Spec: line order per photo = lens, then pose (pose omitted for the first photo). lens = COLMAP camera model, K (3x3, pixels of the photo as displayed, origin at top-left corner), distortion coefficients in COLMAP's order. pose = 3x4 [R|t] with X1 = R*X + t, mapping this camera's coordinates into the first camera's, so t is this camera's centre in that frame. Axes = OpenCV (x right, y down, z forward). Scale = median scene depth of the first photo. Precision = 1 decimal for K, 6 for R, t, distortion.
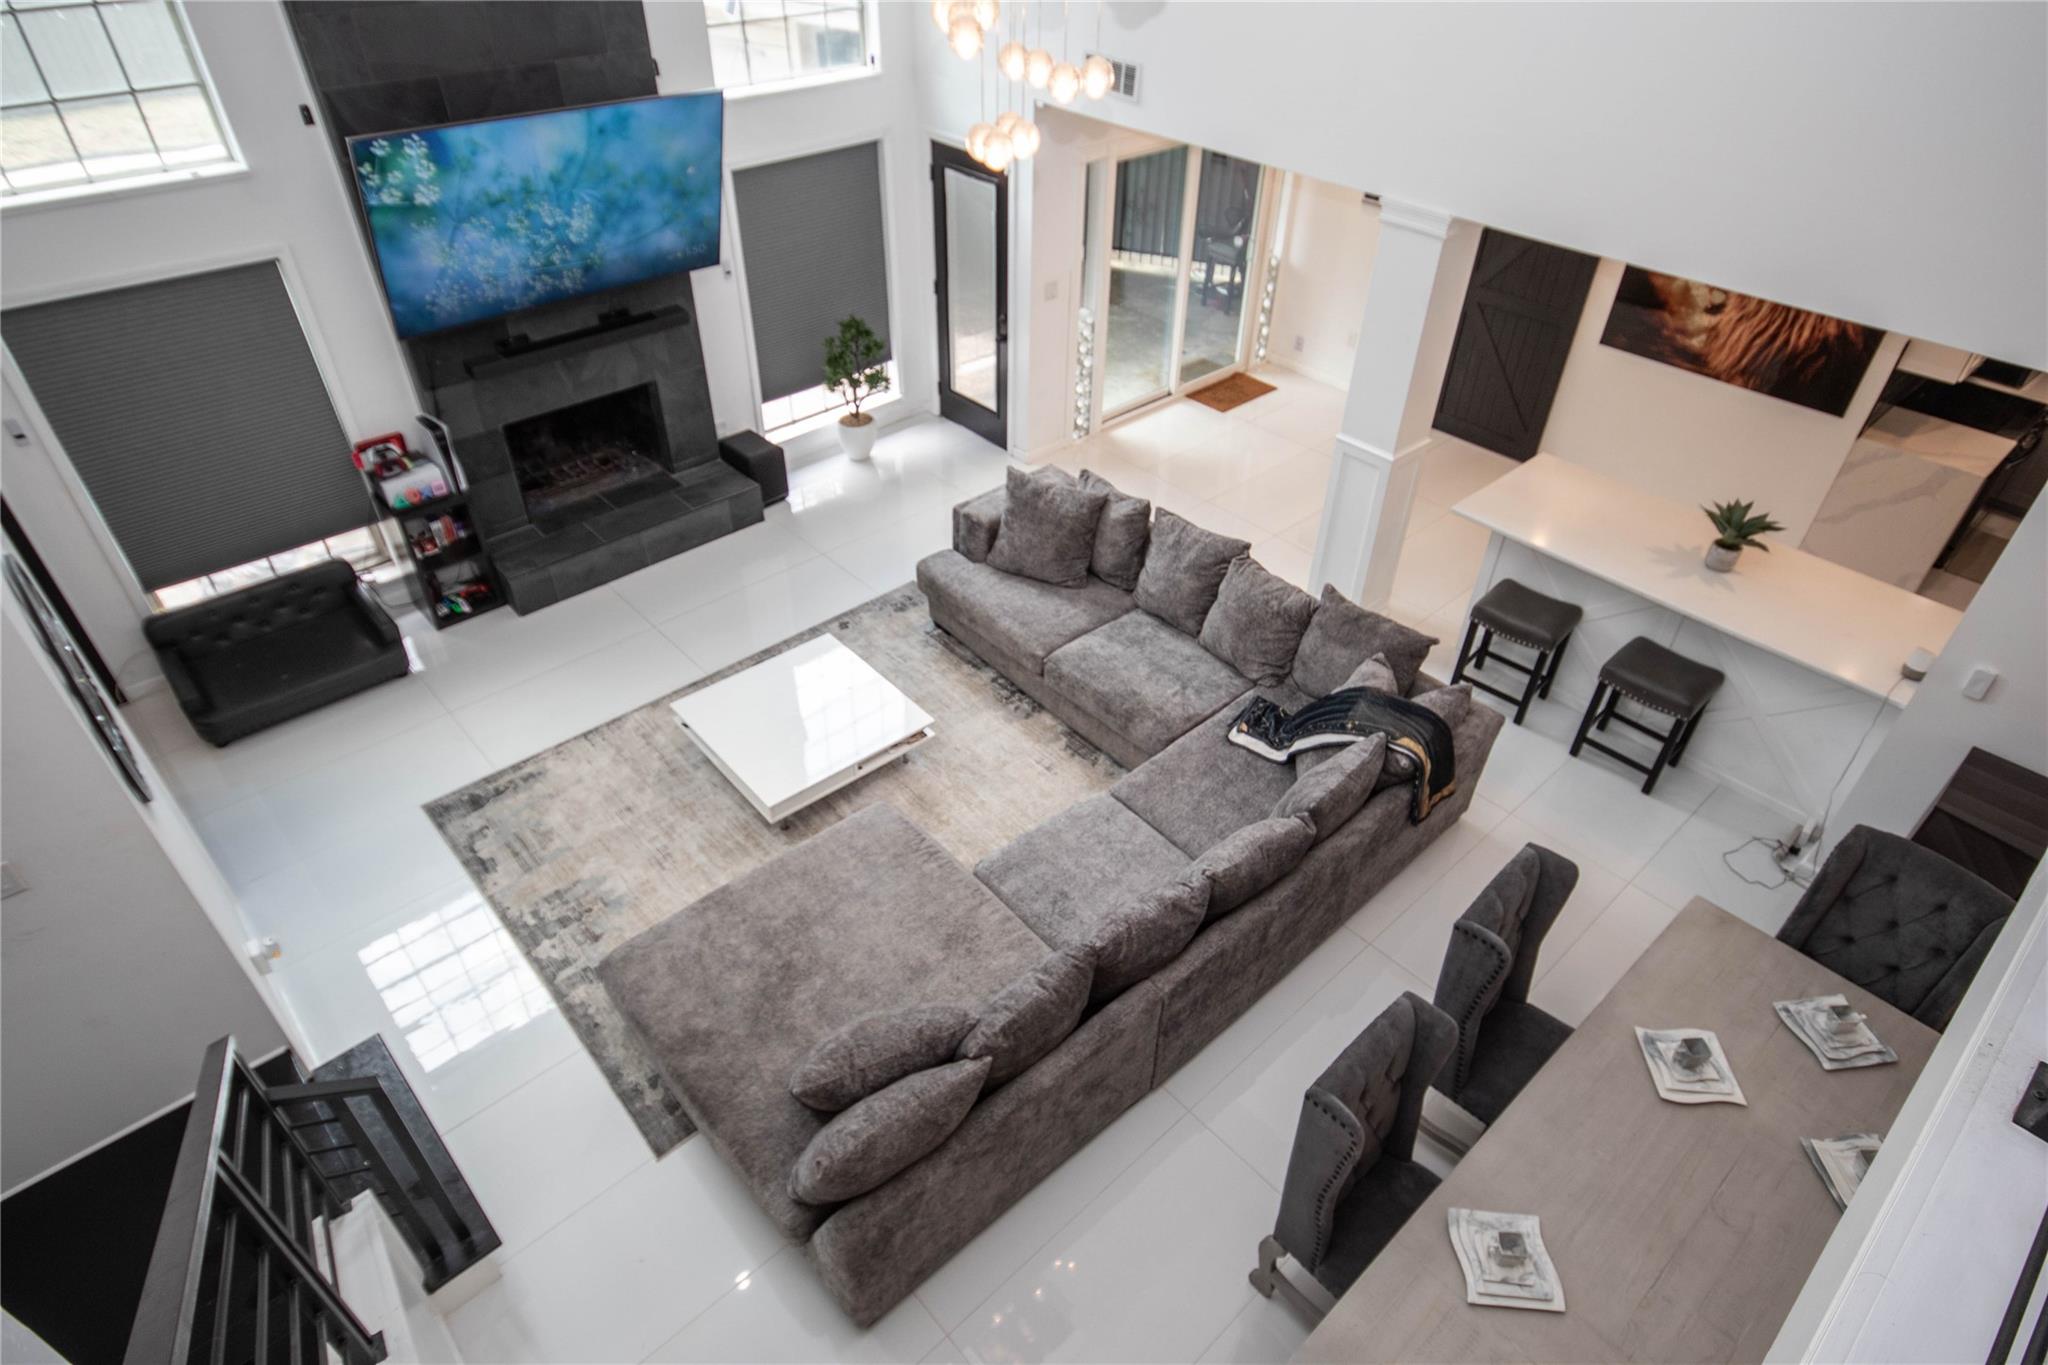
lens RADIAL K [[1134.0, 0, 1031.2], [0, 1134.0, 685.1], [0, 0, 1]] dist [-0.000642, 0.000565]
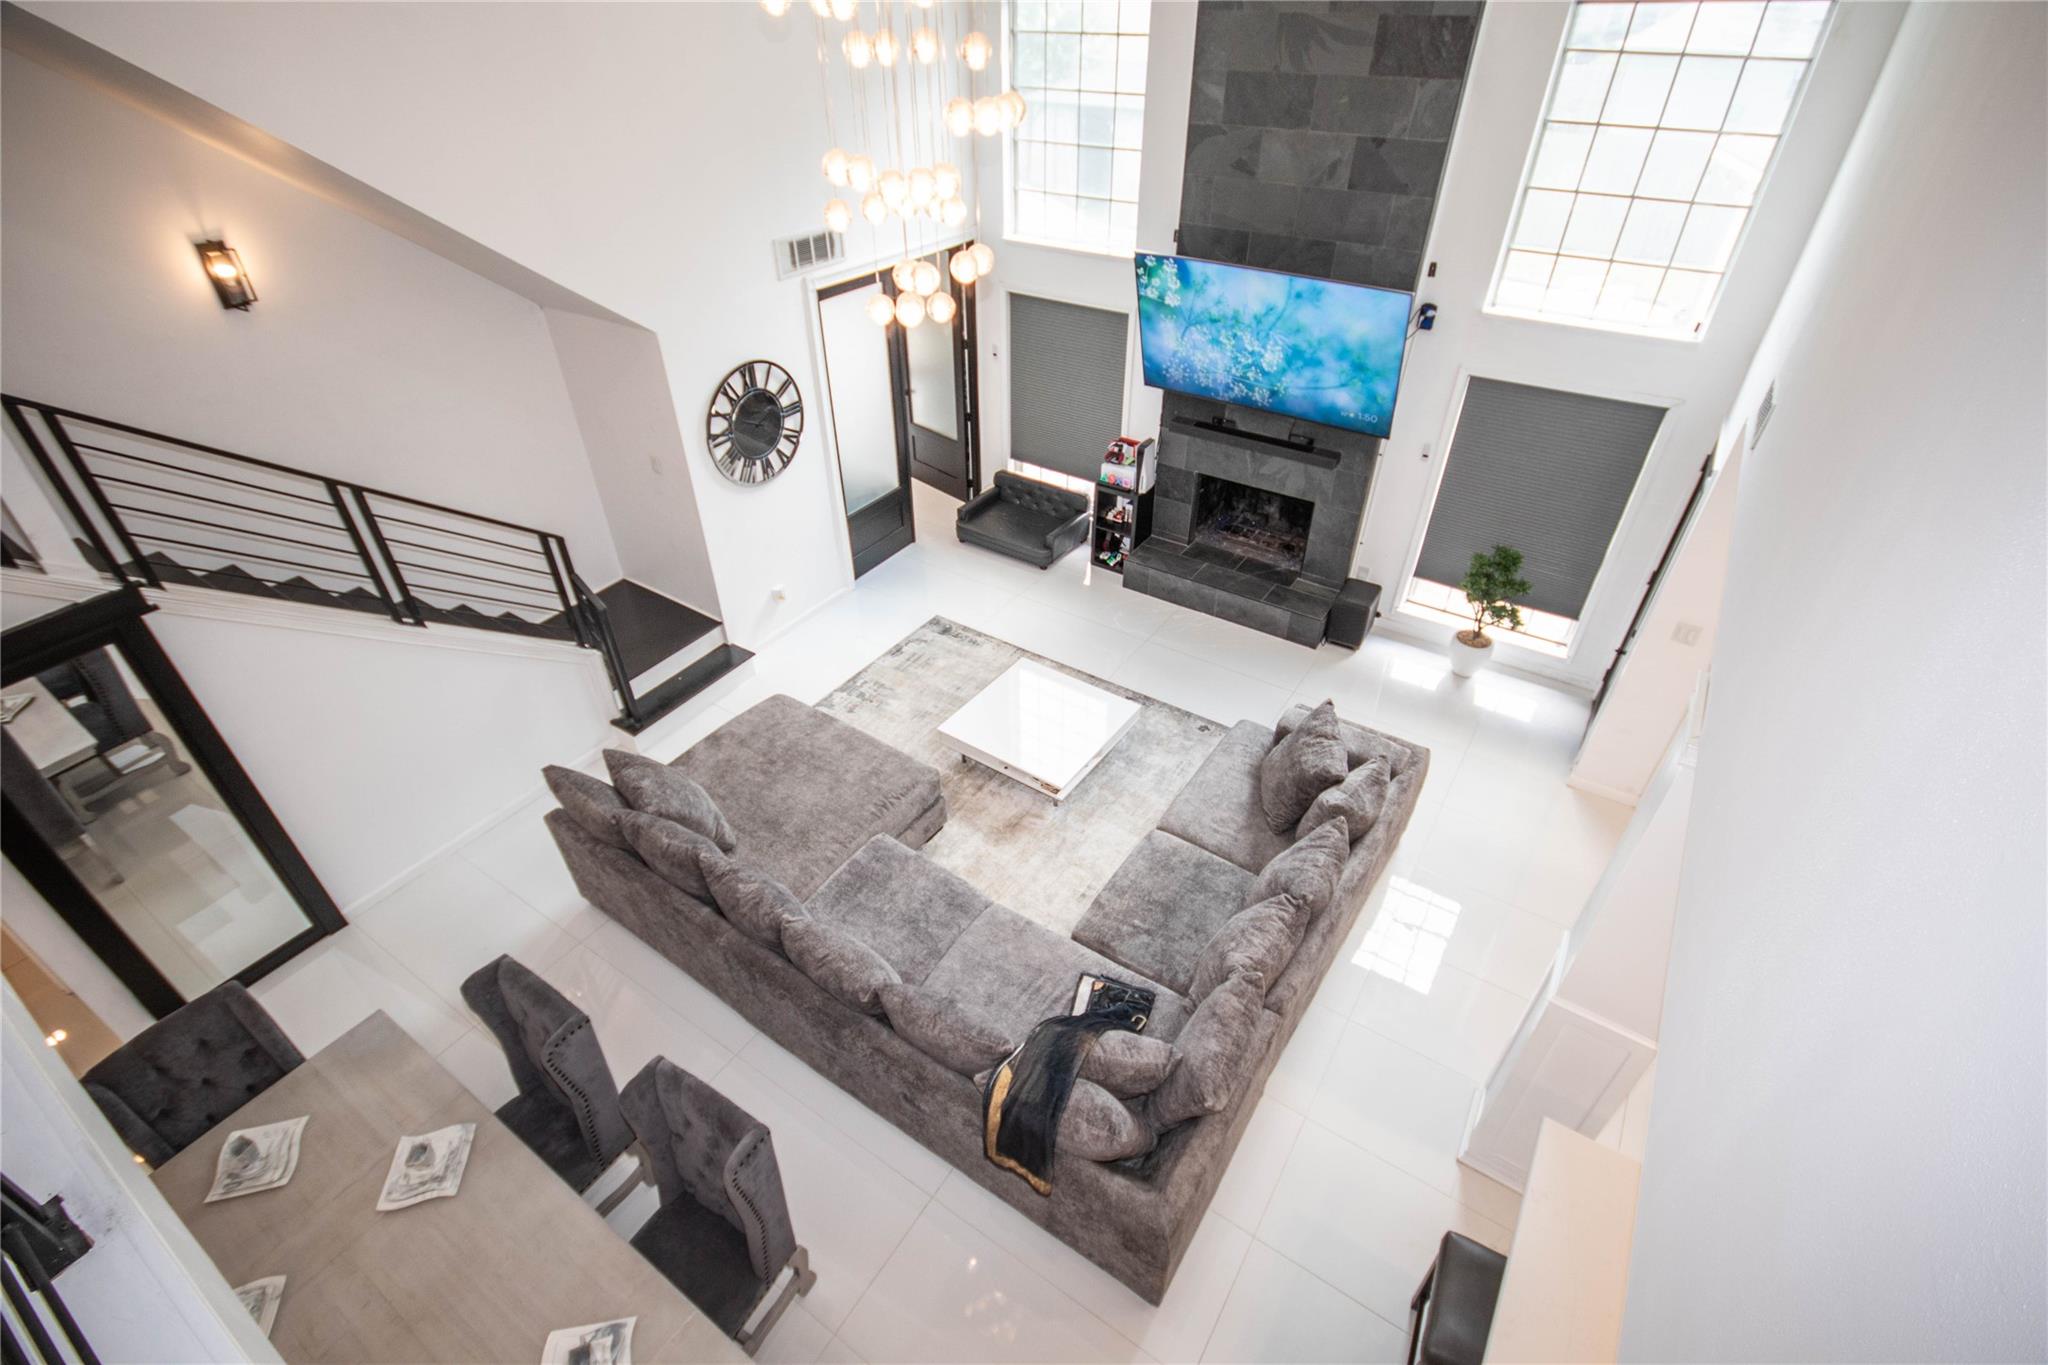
lens RADIAL K [[953.5, 0, 1044.4], [0, 953.5, 674.5], [0, 0, 1]] dist [-0.001151, 0.000022]
pose [[0.237899, 0.554562, -0.797411, 0.585515], [-0.608096, 0.725213, 0.322932, -0.334214], [0.757379, 0.408077, 0.509755, 0.398455]]
